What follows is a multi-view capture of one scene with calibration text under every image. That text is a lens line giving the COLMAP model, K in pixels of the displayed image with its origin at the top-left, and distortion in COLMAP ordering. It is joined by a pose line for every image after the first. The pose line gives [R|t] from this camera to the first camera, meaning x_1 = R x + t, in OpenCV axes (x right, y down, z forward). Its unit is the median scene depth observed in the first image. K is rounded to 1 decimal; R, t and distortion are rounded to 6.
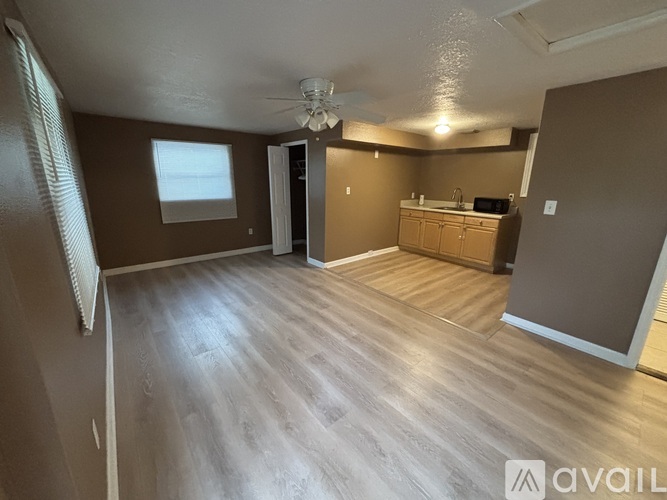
lens RADIAL K [[269.9, 0, 333.8], [0, 269.9, 247.5], [0, 0, 1]] dist [-0.002752, -0.000264]
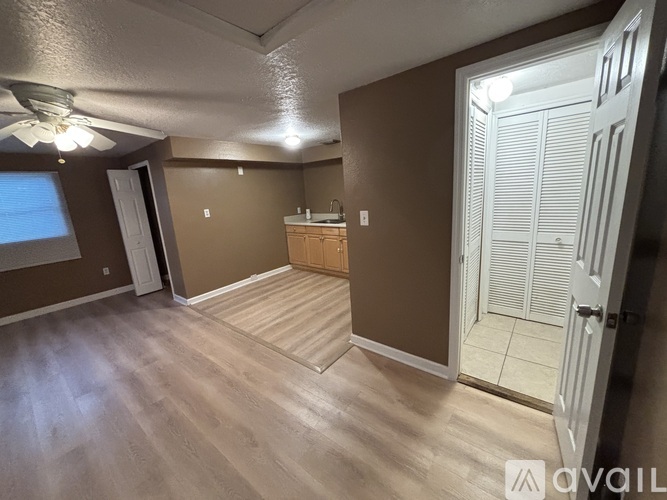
lens RADIAL K [[269.9, 0, 331.5], [0, 269.9, 249.6], [0, 0, 1]] dist [-0.002752, -0.000264]
pose [[0.973462, -0.121540, 0.193908, 0.264551], [0.129692, 0.991105, -0.029864, -0.014119], [-0.188554, 0.054219, 0.980565, 0.061232]]
